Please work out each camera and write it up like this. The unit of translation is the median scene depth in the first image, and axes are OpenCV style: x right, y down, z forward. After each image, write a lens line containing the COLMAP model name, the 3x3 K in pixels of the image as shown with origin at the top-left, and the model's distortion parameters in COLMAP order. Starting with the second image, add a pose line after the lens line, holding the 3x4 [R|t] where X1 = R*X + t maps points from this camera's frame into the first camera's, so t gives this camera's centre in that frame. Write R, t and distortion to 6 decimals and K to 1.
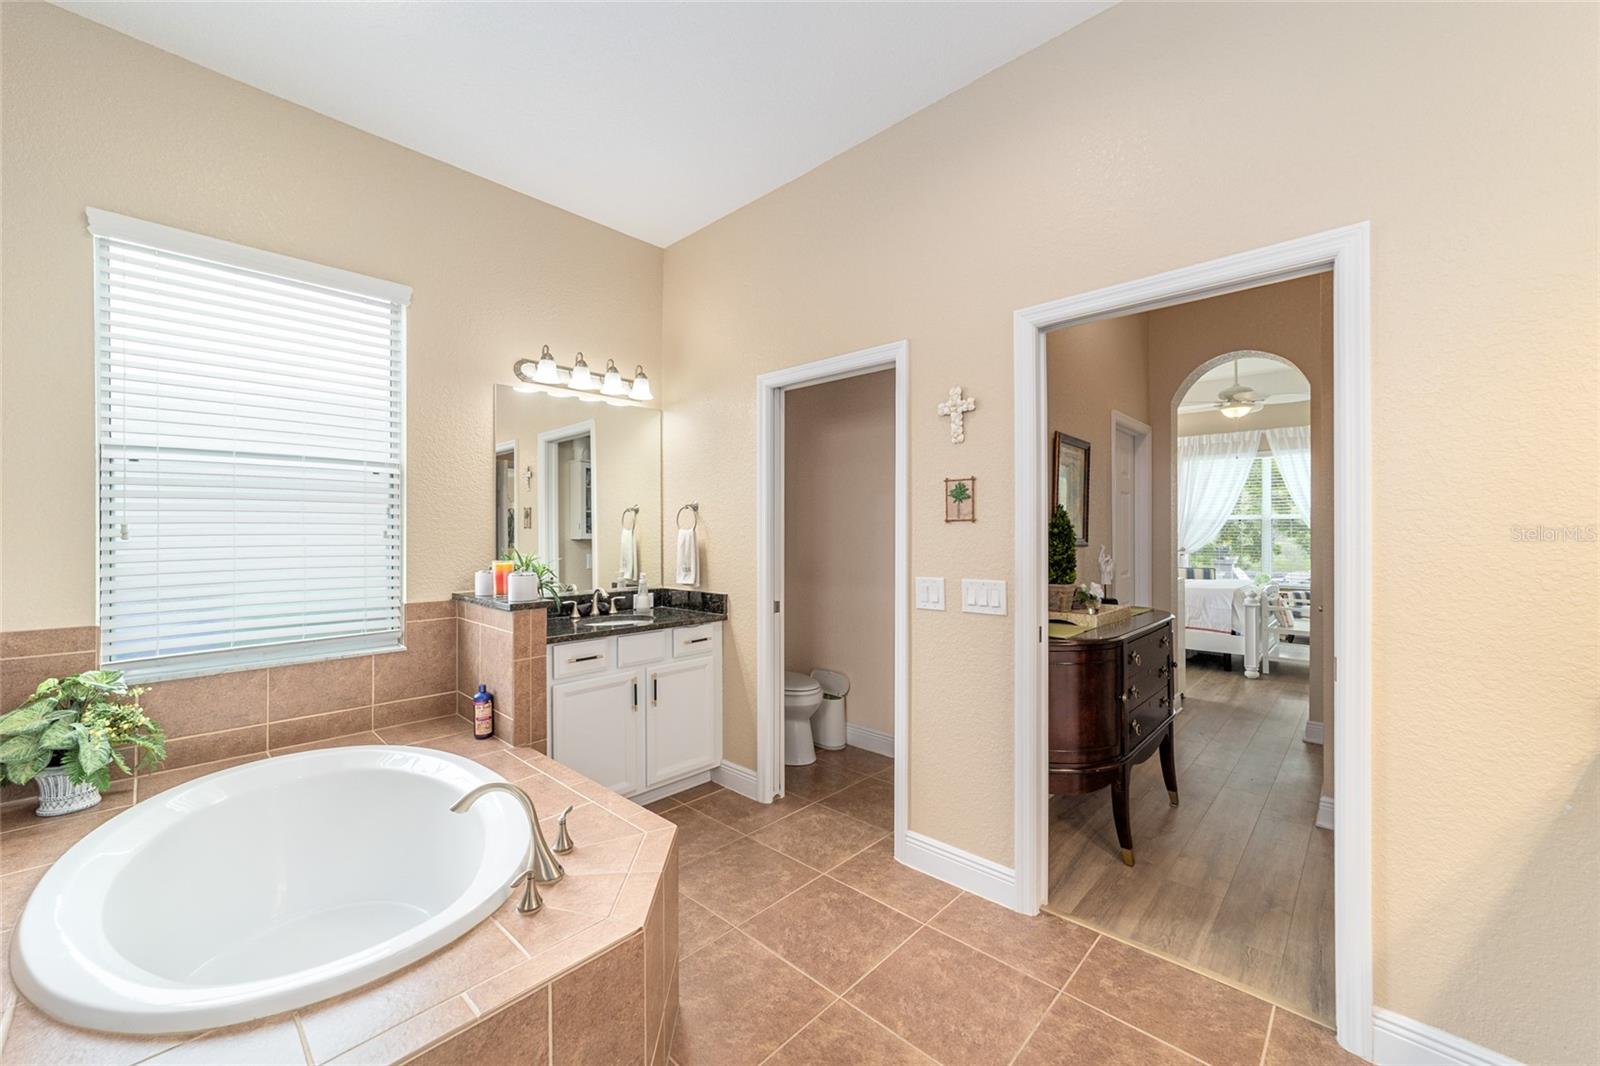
lens RADIAL K [[615.6, 0, 803.1], [0, 615.6, 529.8], [0, 0, 1]] dist [-0.011329, 0.006797]
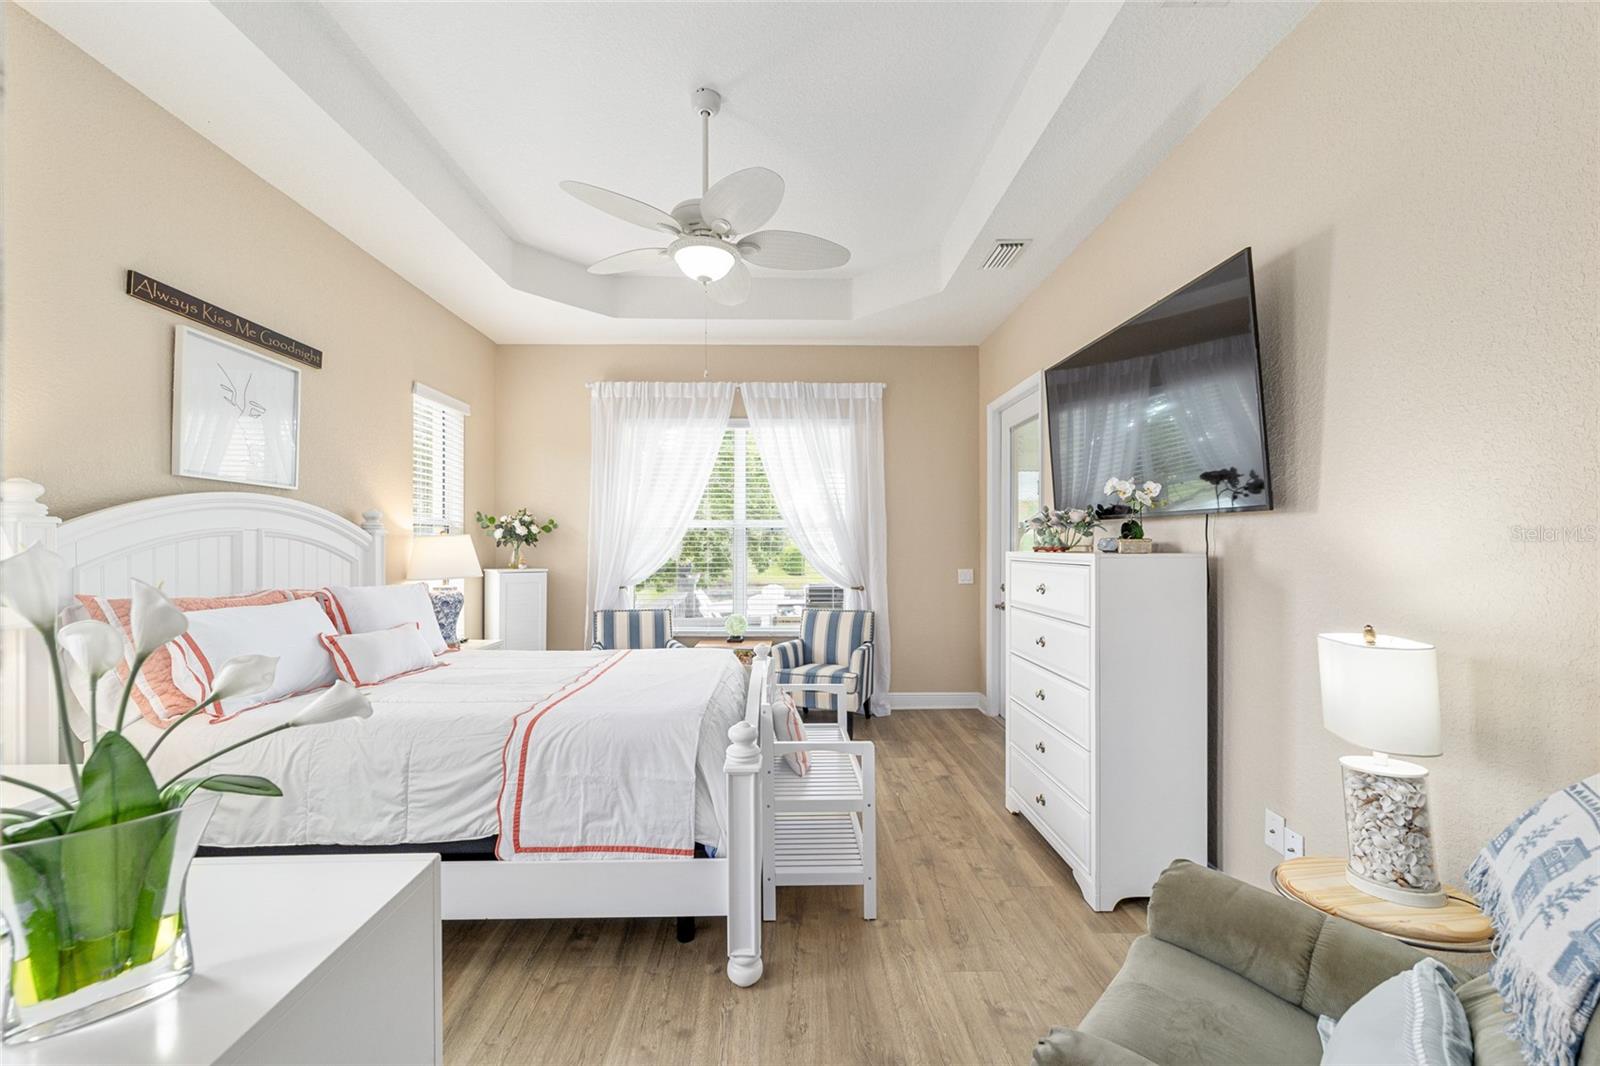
lens RADIAL K [[615.6, 0, 799.7], [0, 615.6, 537.6], [0, 0, 1]] dist [-0.011329, 0.006797]
pose [[0.710367, 0.009103, 0.703773, 0.344922], [-0.001320, 0.999932, -0.011602, 0.001194], [-0.703830, 0.007312, 0.710330, 0.495048]]
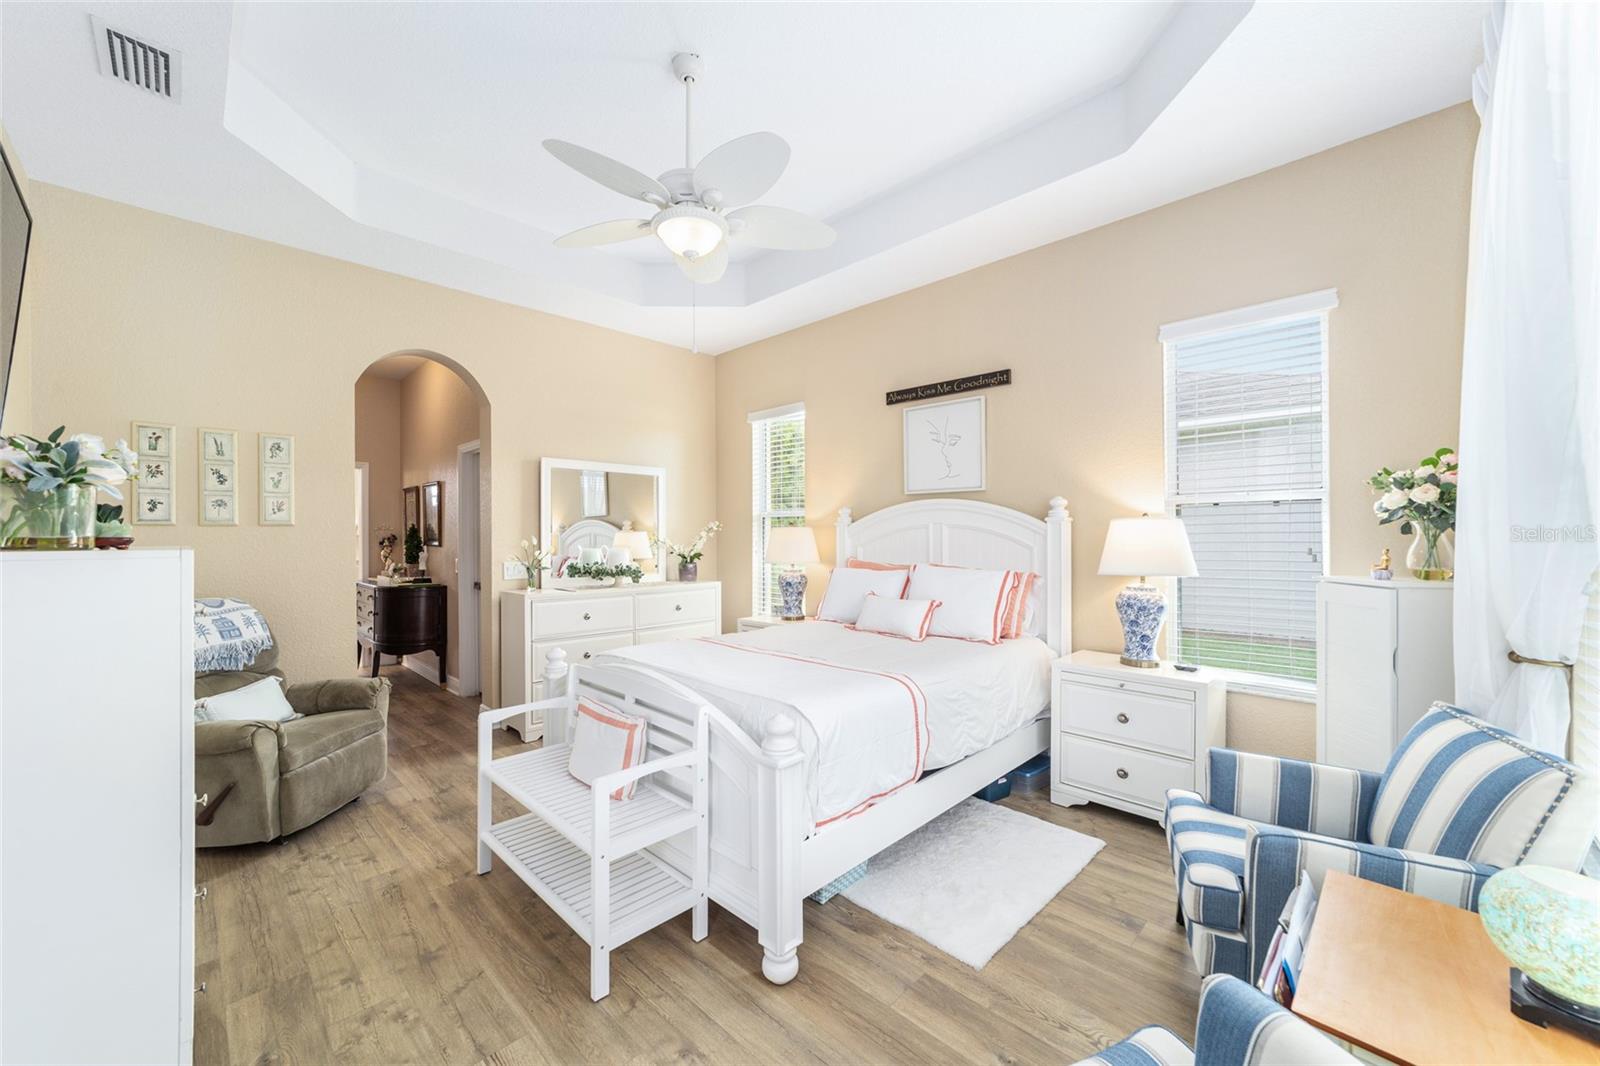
lens RADIAL K [[615.6, 0, 795.9], [0, 615.6, 537.7], [0, 0, 1]] dist [-0.011329, 0.006797]
pose [[-0.024429, 0.003005, -0.999697, 0.716221], [0.004763, 0.999984, 0.002889, 0.002760], [0.999690, -0.004691, -0.024443, 0.737085]]
